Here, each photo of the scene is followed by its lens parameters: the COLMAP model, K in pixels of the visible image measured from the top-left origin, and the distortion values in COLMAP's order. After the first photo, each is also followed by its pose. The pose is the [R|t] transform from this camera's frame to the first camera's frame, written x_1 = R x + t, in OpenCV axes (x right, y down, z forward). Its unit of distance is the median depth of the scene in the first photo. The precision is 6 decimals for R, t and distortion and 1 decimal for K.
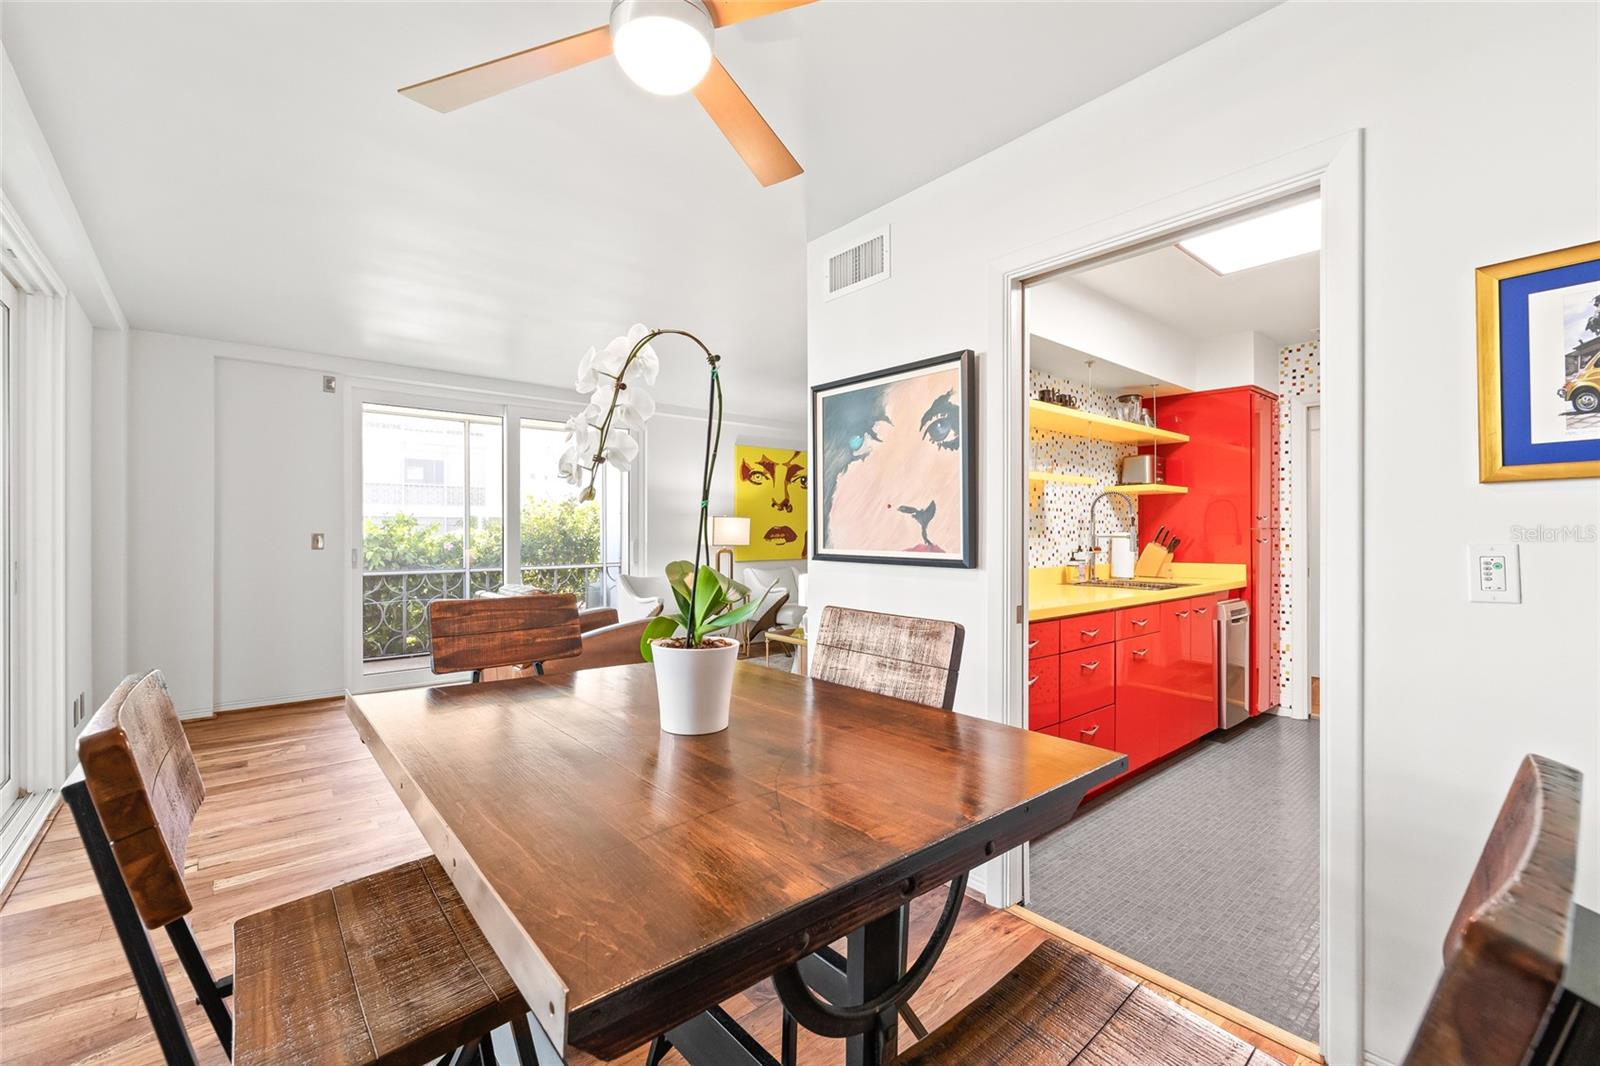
lens RADIAL K [[673.1, 0, 792.6], [0, 673.1, 534.4], [0, 0, 1]] dist [-0.001010, 0.000265]
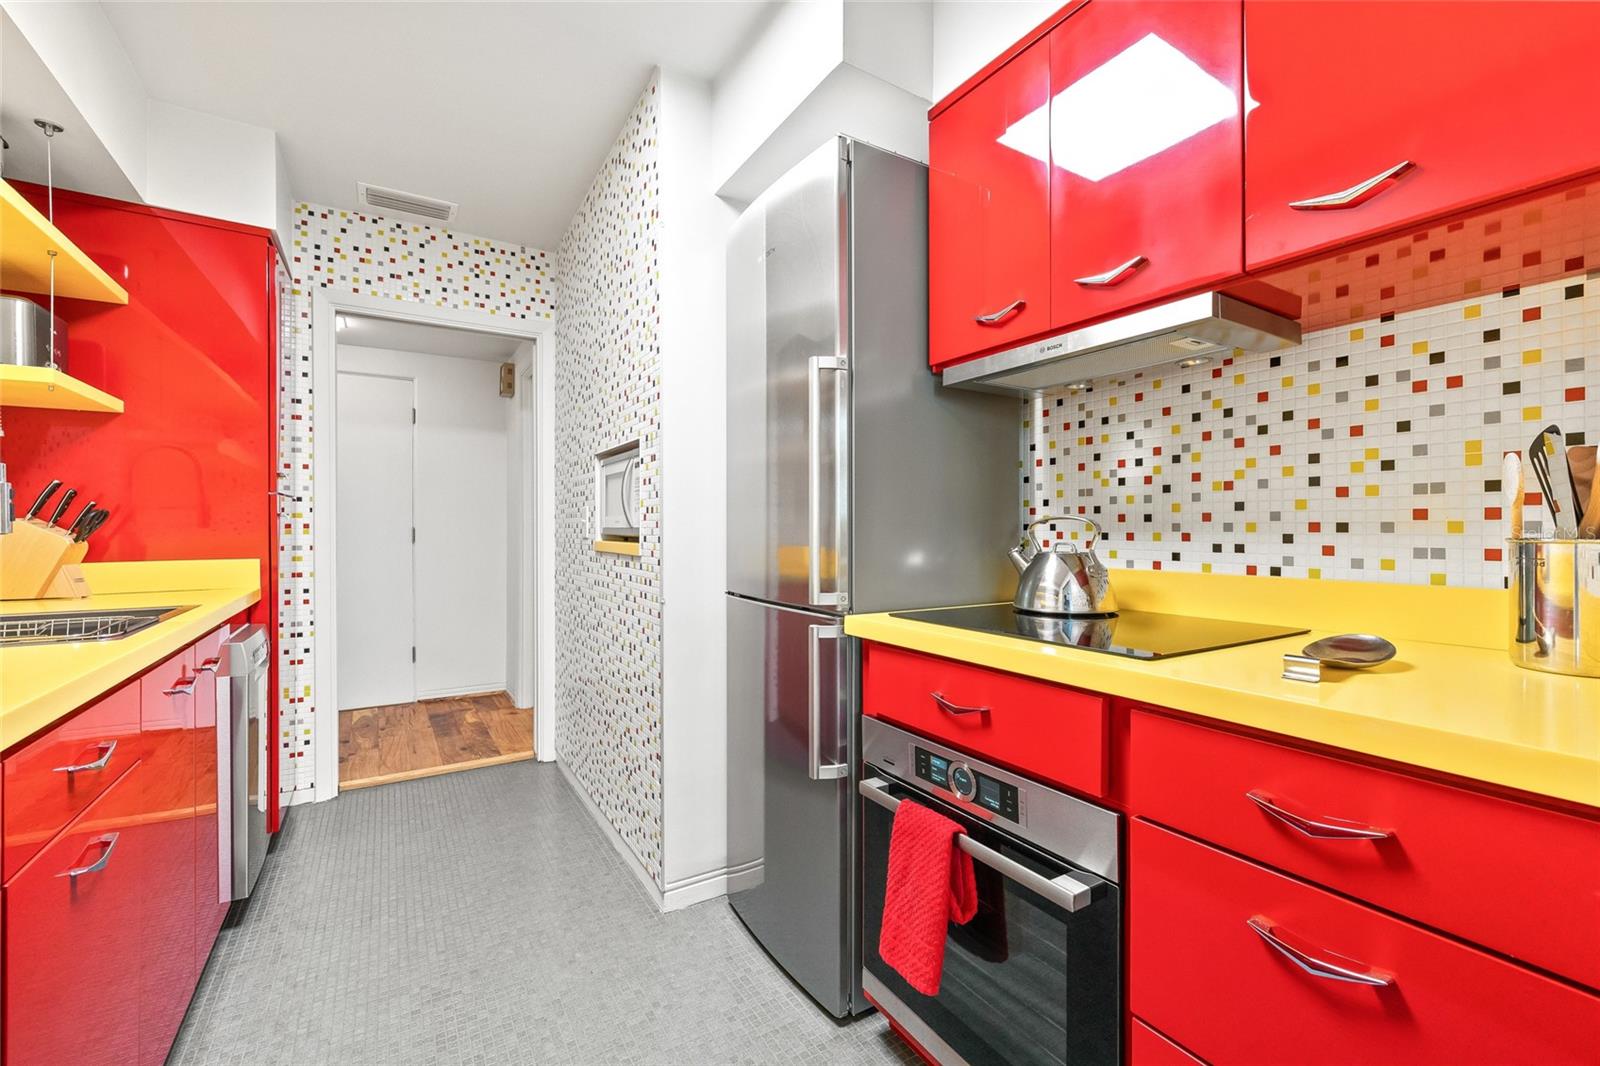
lens RADIAL K [[673.1, 0, 791.4], [0, 673.1, 528.1], [0, 0, 1]] dist [-0.001010, 0.000265]
pose [[0.156407, 0.000462, 0.987693, 0.202604], [0.002176, 0.999997, -0.000813, 0.020768], [-0.987690, 0.002277, 0.156406, 0.481441]]
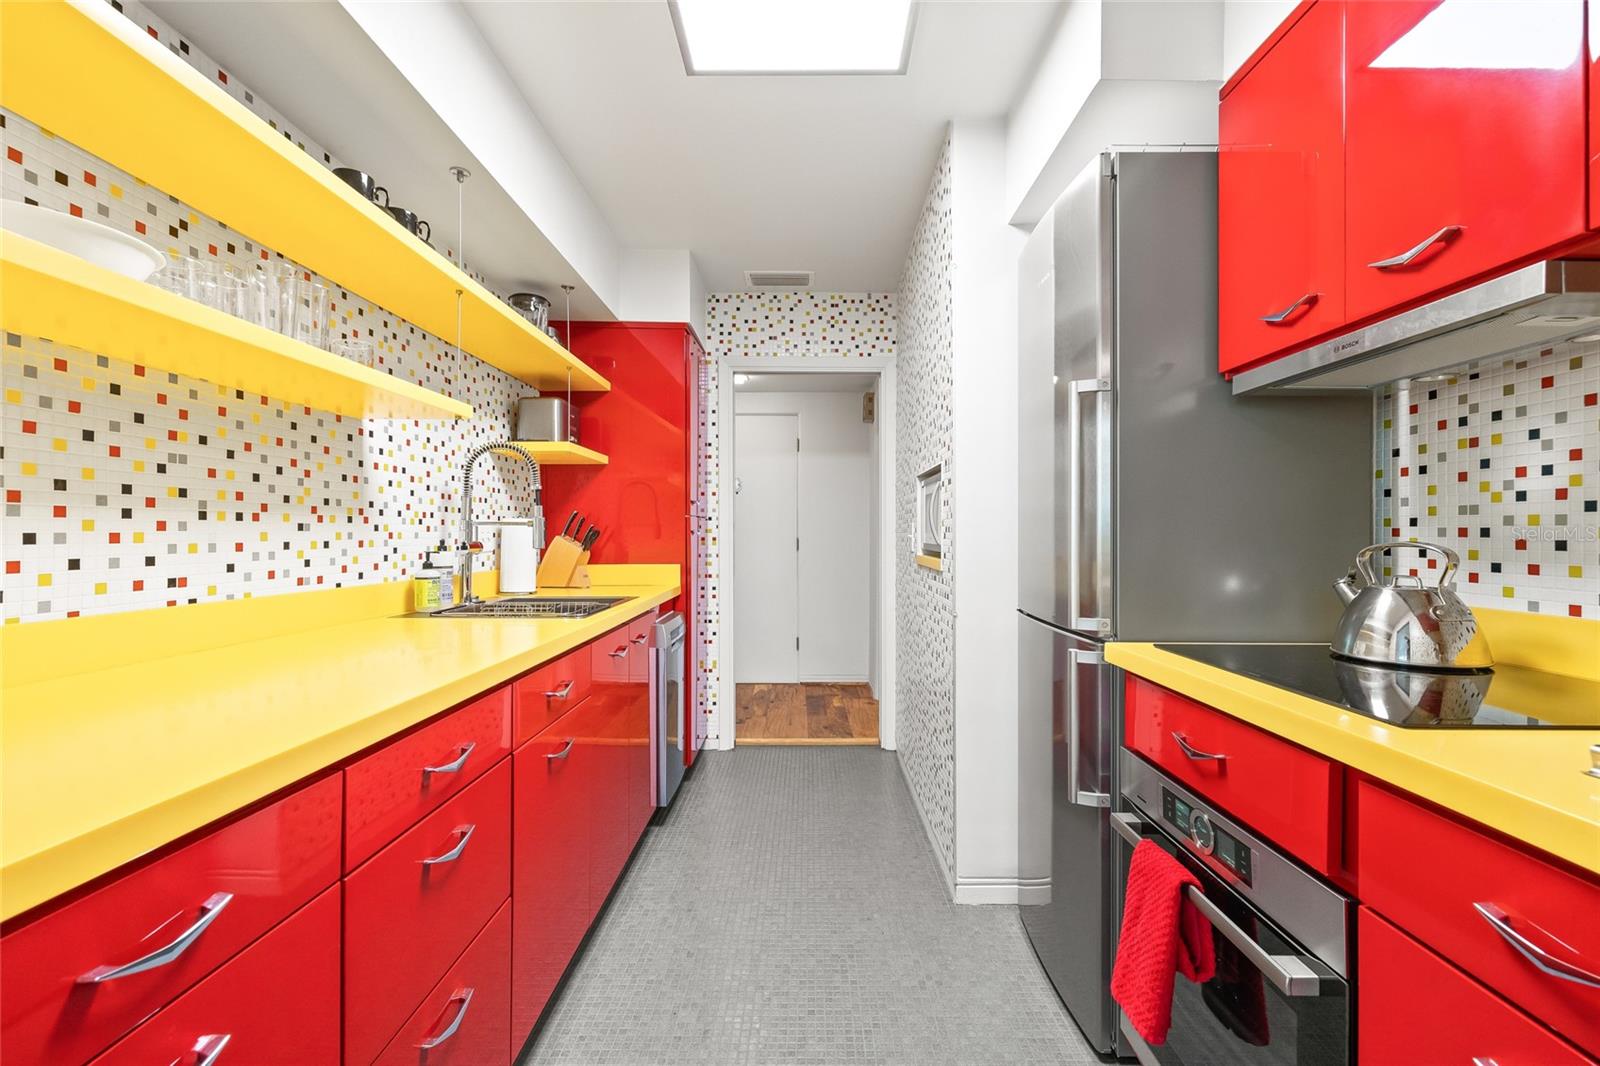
lens RADIAL K [[673.1, 0, 799.9], [0, 673.1, 533.3], [0, 0, 1]] dist [-0.001010, 0.000265]
pose [[0.650142, 0.001754, 0.759810, 0.191931], [-0.000582, 0.999998, -0.001810, 0.011705], [-0.759812, 0.000735, 0.650142, 0.407758]]
